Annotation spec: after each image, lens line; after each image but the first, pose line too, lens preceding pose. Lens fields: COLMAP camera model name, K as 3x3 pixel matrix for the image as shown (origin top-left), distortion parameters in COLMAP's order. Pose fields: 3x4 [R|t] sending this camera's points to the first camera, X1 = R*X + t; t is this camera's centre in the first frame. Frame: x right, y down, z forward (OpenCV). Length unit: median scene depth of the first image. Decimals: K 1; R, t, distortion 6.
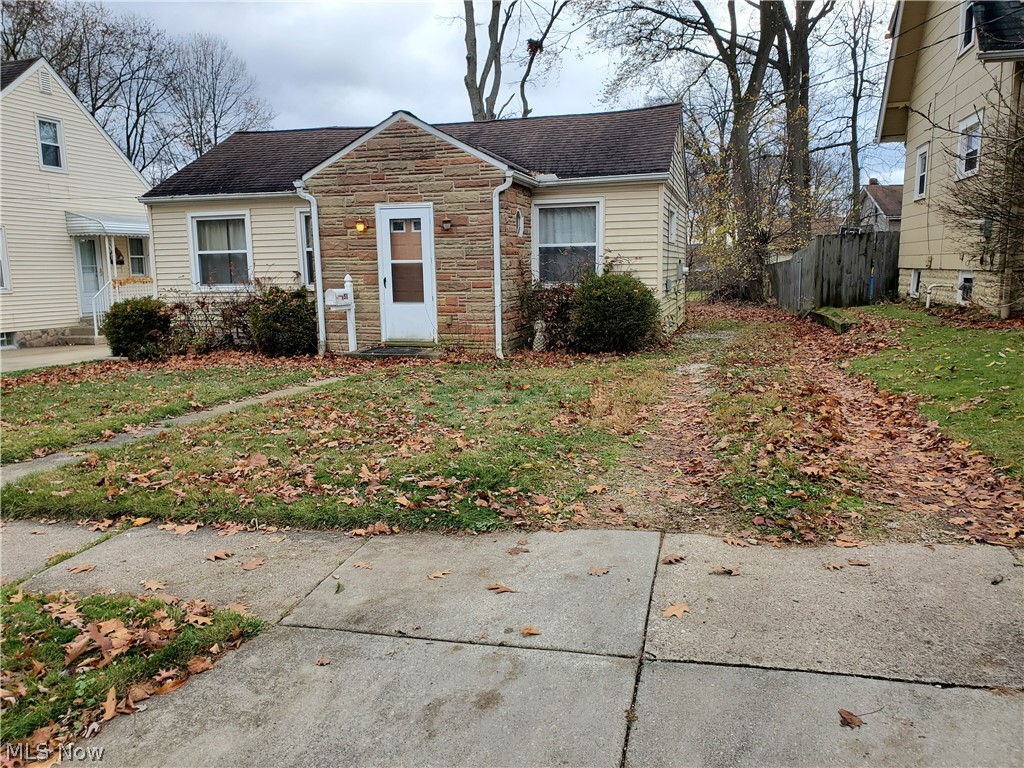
lens RADIAL K [[788.4, 0, 511.0], [0, 788.4, 382.9], [0, 0, 1]] dist [0.050523, -0.043443]
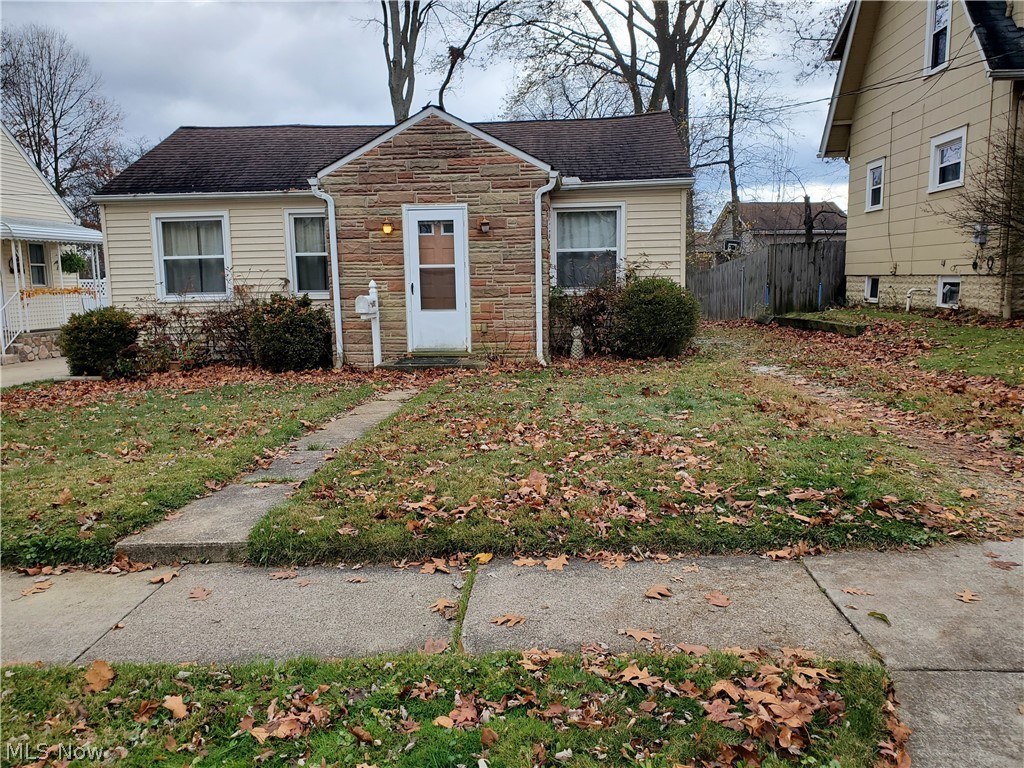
lens RADIAL K [[788.4, 0, 512.1], [0, 788.4, 381.3], [0, 0, 1]] dist [0.050523, -0.043443]
pose [[0.982369, -0.026305, 0.185094, -0.211232], [0.029760, 0.999430, -0.015911, 0.000657], [-0.184570, 0.021139, 0.982592, 0.061567]]
